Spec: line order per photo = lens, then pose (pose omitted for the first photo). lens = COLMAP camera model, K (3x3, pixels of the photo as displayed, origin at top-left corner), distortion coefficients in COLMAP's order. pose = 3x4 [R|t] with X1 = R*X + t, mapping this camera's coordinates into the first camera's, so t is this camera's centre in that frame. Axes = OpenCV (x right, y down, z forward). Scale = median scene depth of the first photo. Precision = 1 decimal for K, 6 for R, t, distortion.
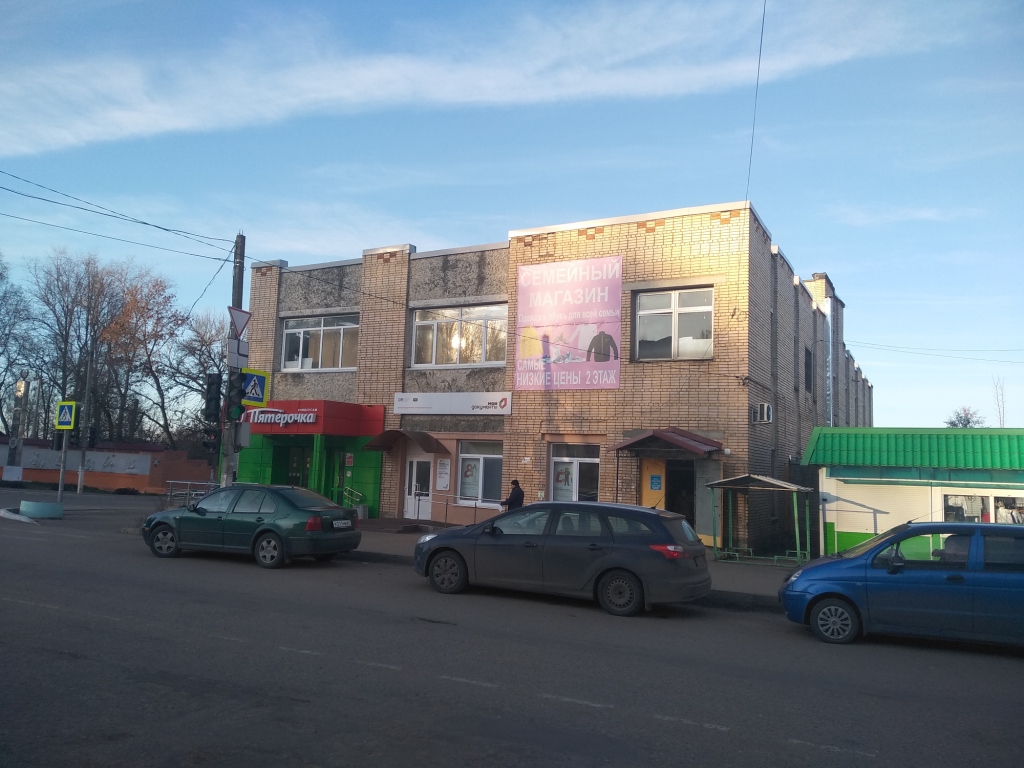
lens RADIAL K [[783.7, 0, 514.6], [0, 783.7, 383.6], [0, 0, 1]] dist [0.047108, -0.078243]
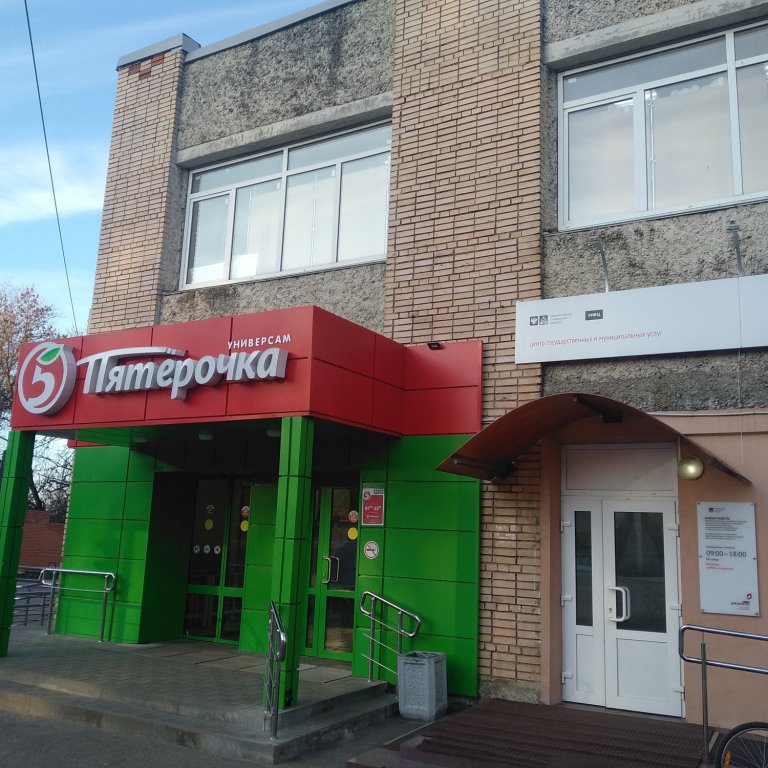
lens RADIAL K [[779.3, 0, 380.2], [0, 779.3, 380.2], [0, 0, 1]] dist [0.026852, 0.000000]
pose [[0.999076, -0.003885, -0.042804, -0.202306], [0.000034, 0.995977, -0.089613, 0.076286], [0.042980, 0.089529, 0.995056, 0.696543]]
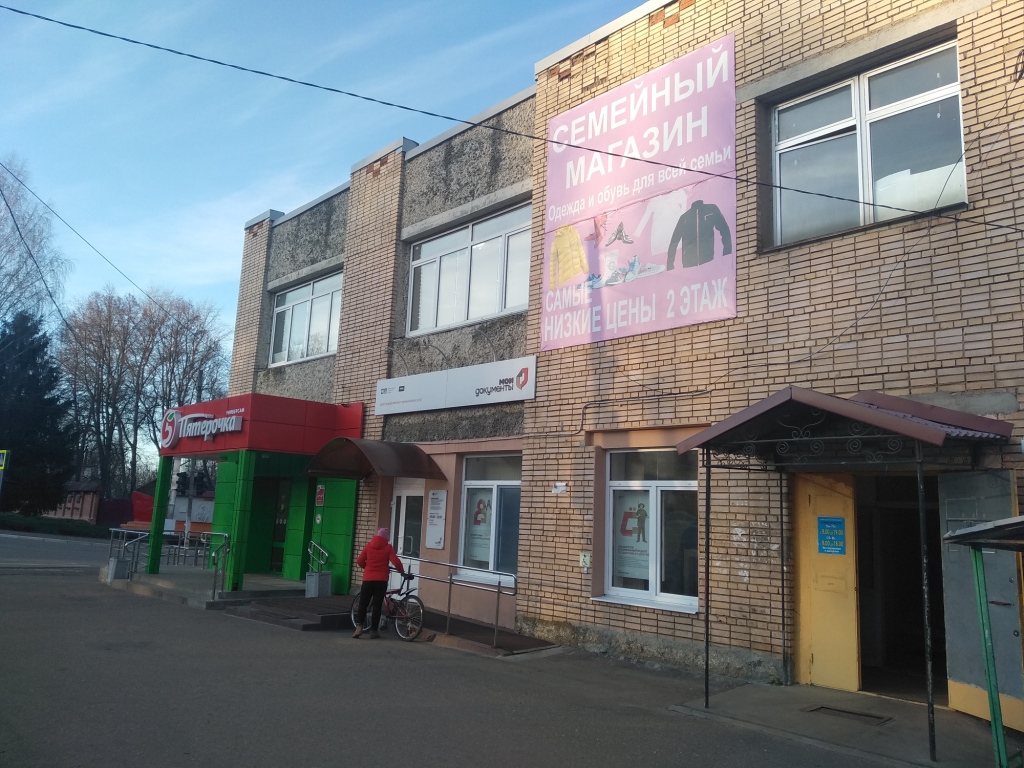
lens RADIAL K [[783.7, 0, 511.6], [0, 783.7, 381.2], [0, 0, 1]] dist [0.047108, -0.078243]
pose [[0.947363, -0.049195, -0.316360, 0.135113], [0.022536, 0.995920, -0.087384, 0.068580], [0.319368, 0.075655, 0.944606, 0.488089]]
